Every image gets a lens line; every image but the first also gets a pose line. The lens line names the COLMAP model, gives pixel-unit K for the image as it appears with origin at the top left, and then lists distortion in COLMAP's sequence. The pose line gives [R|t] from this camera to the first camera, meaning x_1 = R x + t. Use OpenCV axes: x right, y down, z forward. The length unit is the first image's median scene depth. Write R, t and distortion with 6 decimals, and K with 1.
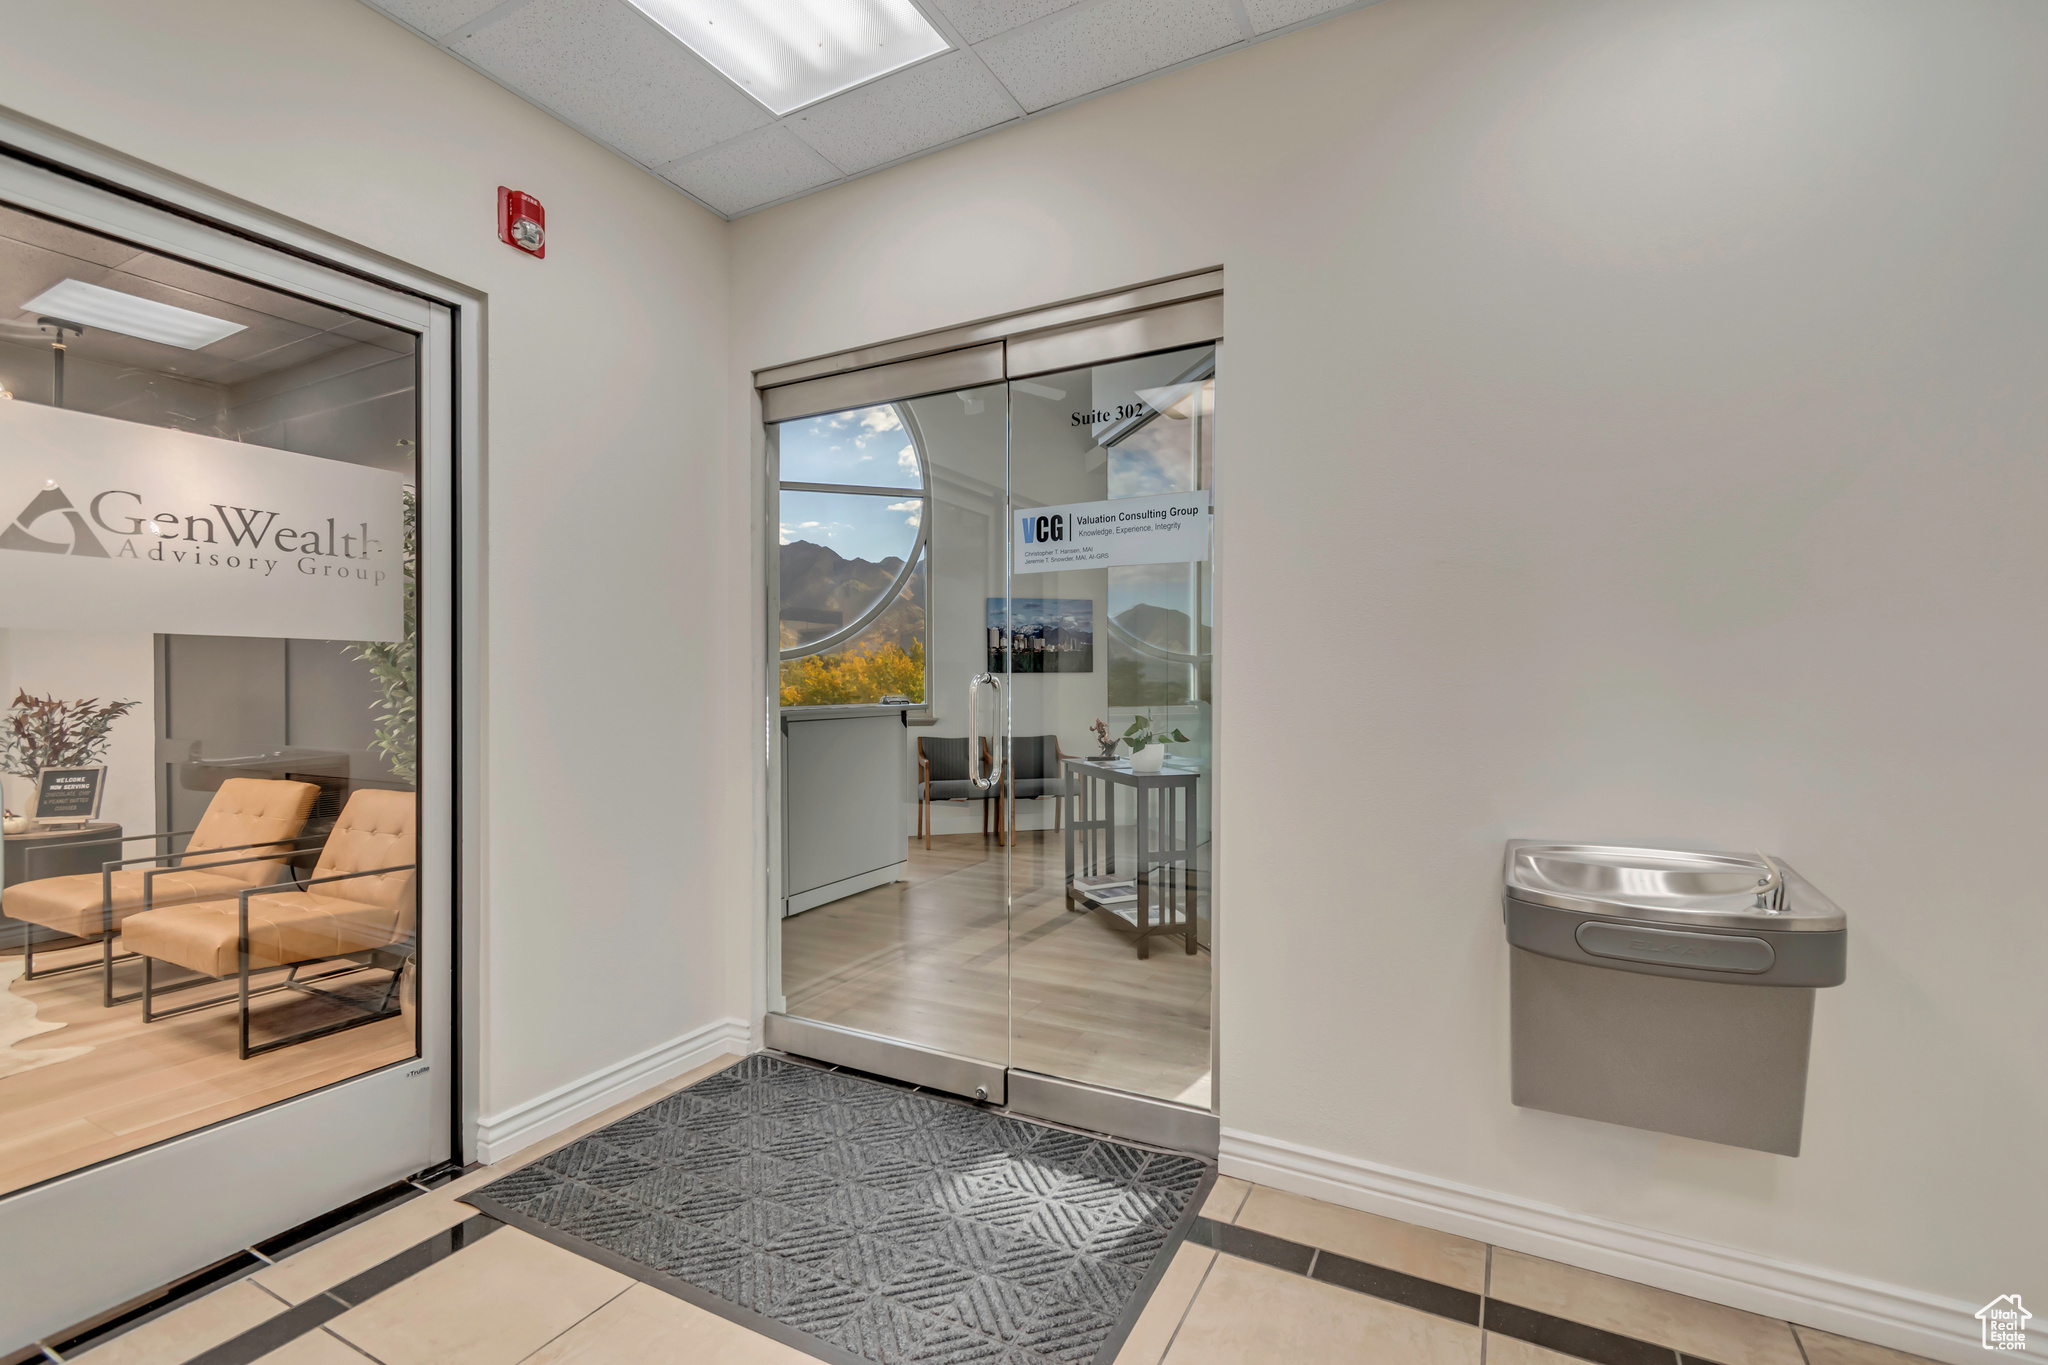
lens RADIAL K [[910.9, 0, 1022.9], [0, 910.9, 685.9], [0, 0, 1]] dist [0.001286, -0.000357]
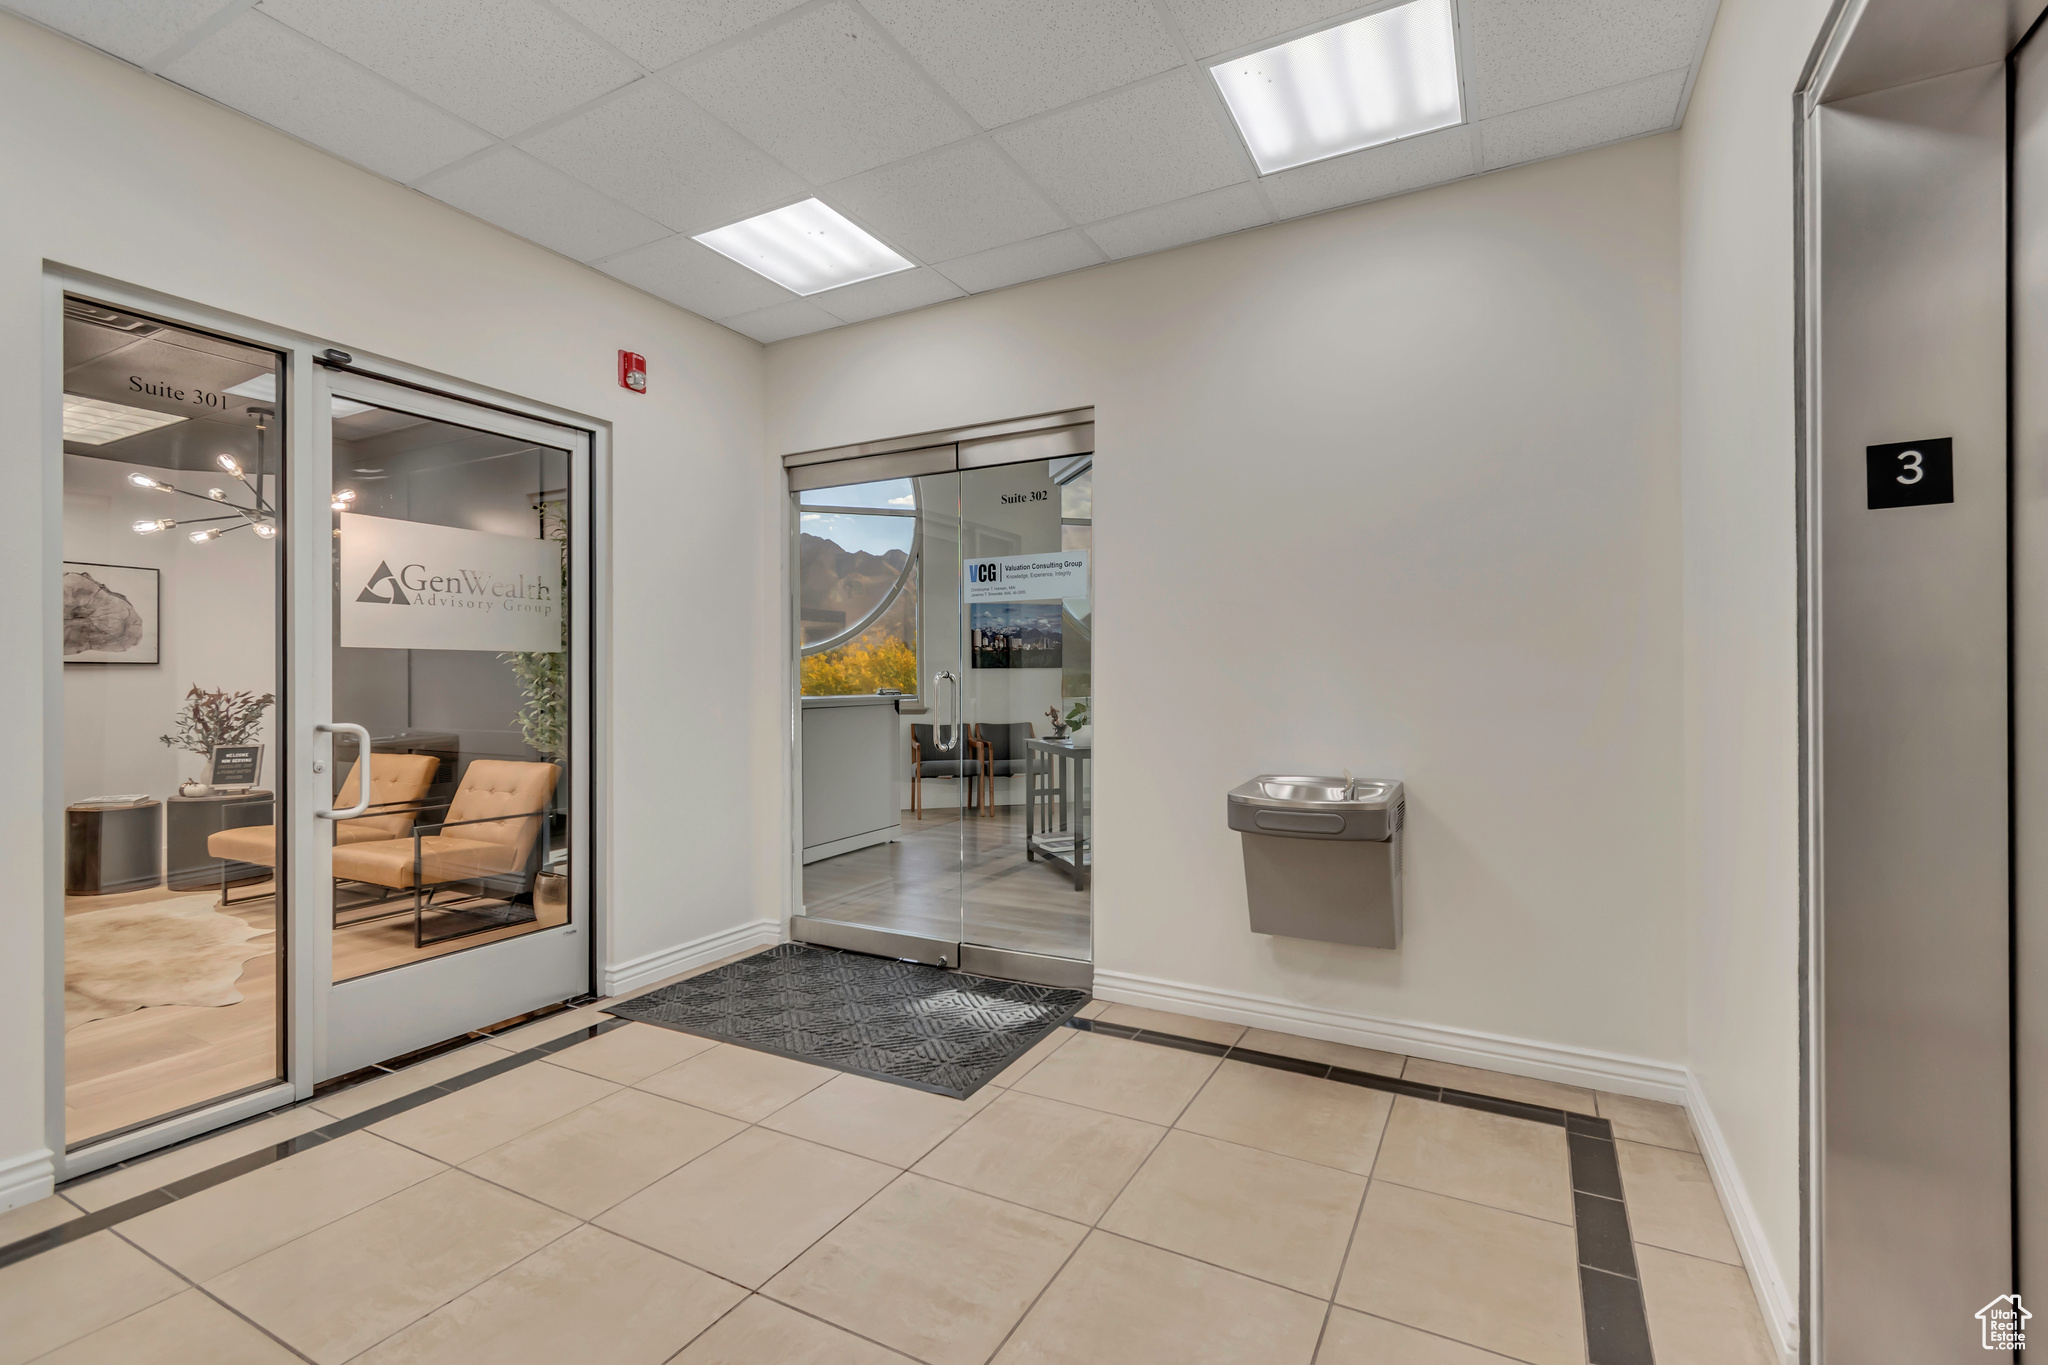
lens RADIAL K [[910.9, 0, 1027.4], [0, 910.9, 679.6], [0, 0, 1]] dist [0.001286, -0.000357]
pose [[0.999997, -0.001674, 0.001730, 0.090151], [0.001673, 0.999999, 0.000268, -0.000863], [-0.001731, -0.000265, 0.999998, -0.462916]]
